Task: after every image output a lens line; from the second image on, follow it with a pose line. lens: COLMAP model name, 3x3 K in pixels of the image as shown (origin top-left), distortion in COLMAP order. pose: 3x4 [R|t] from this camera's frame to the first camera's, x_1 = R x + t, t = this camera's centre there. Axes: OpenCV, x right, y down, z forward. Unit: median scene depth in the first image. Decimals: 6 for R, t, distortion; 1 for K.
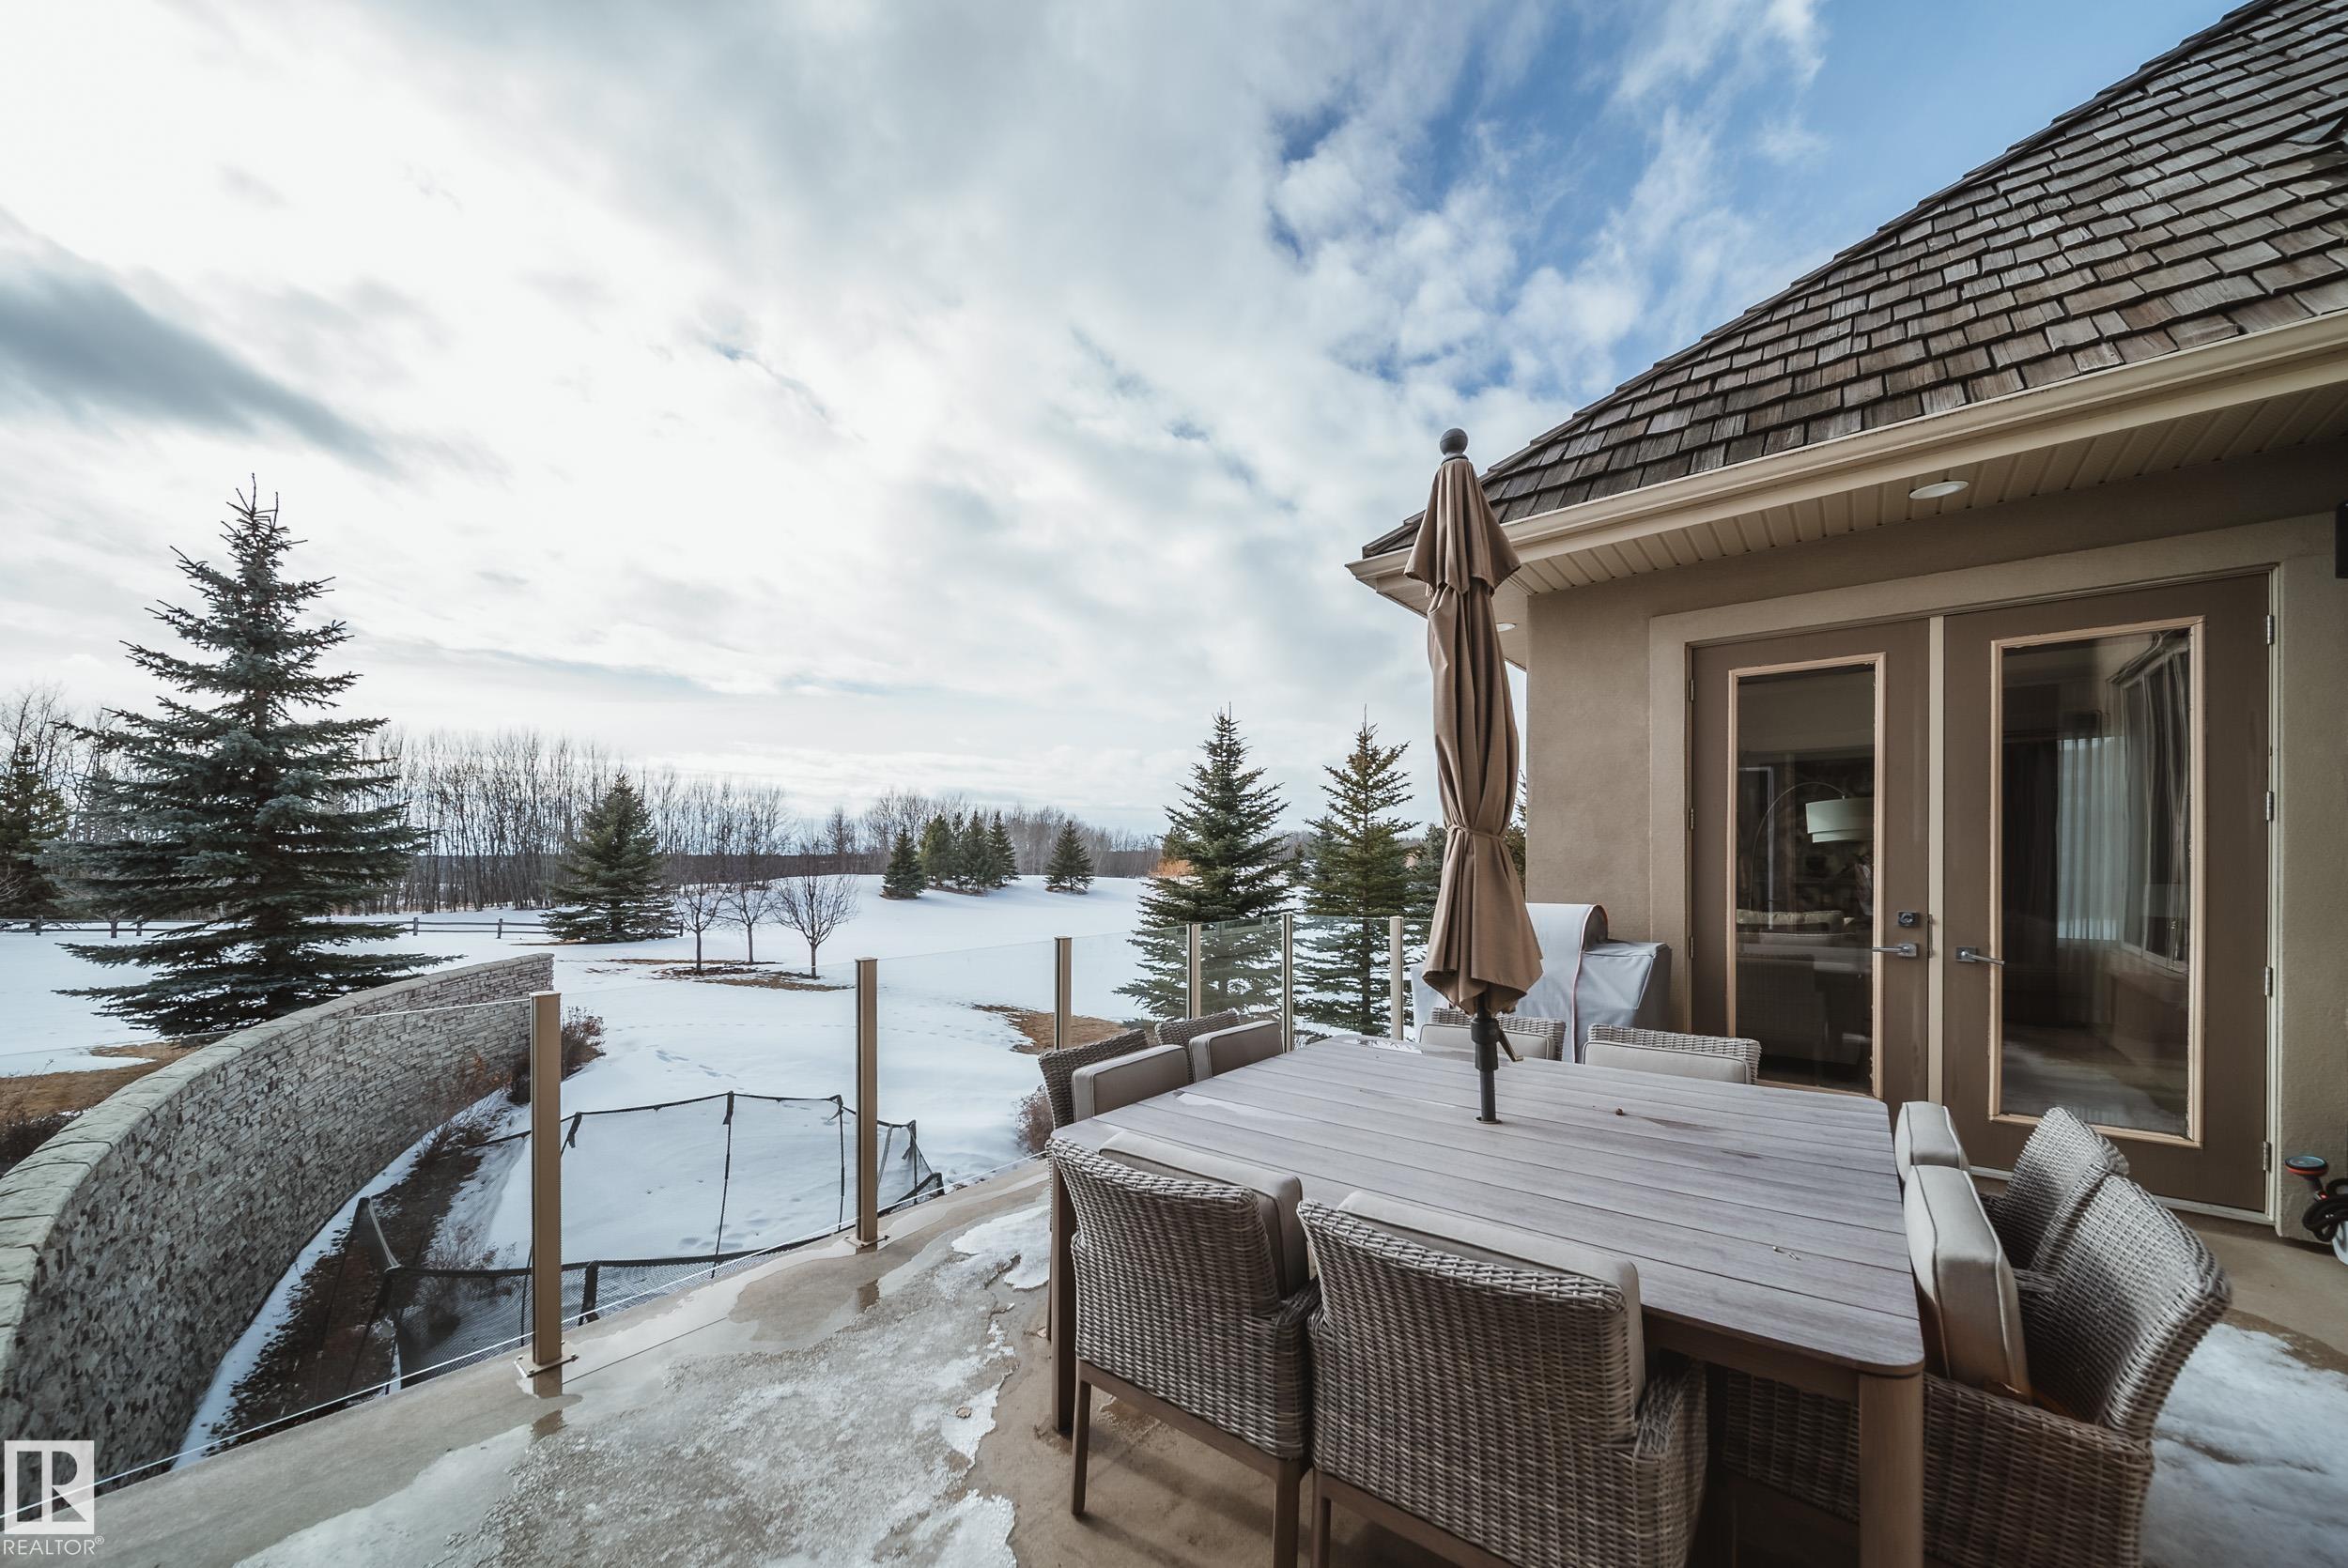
lens RADIAL K [[860.7, 0, 1172.1], [0, 860.7, 857.3], [0, 0, 1]] dist [-0.000767, -0.000138]
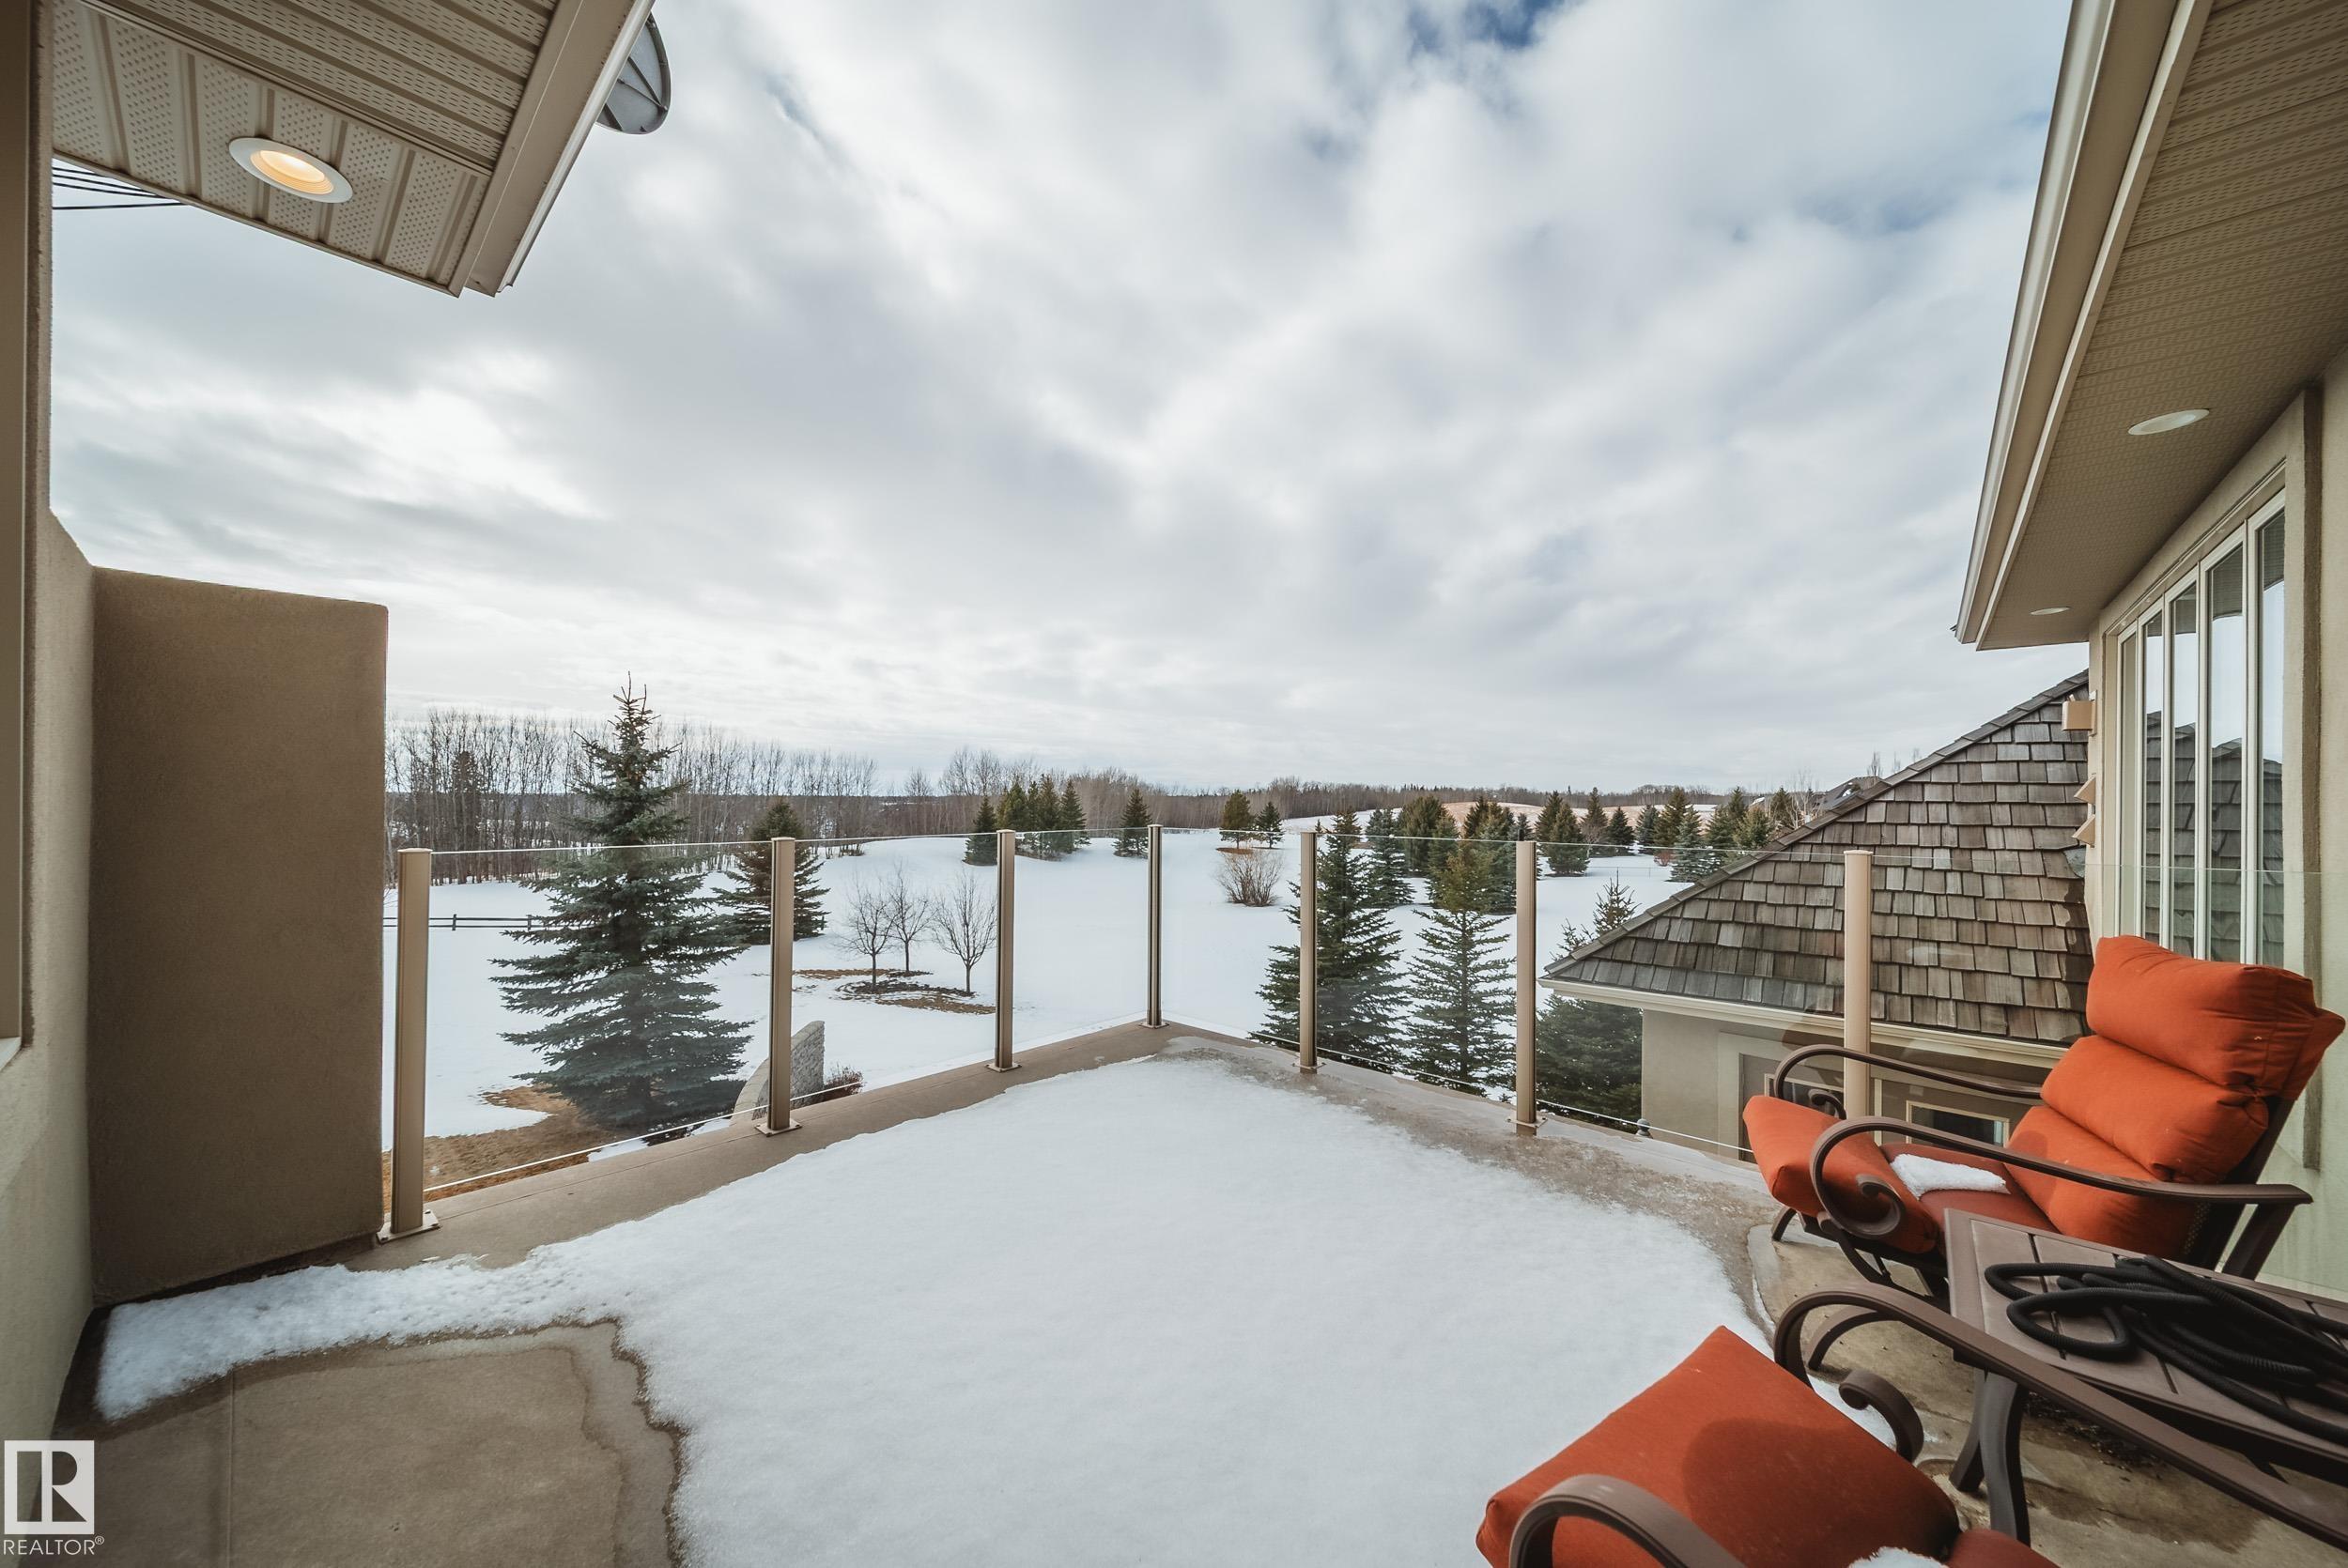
lens RADIAL K [[841.8, 0, 1174.0], [0, 841.8, 784.0], [0, 0, 1]] dist [-0.009542, -0.000062]
pose [[0.998731, 0.003440, -0.050239, -0.114521], [-0.004100, 0.999907, -0.013030, -0.189746], [0.050190, 0.013219, 0.998652, -0.186473]]
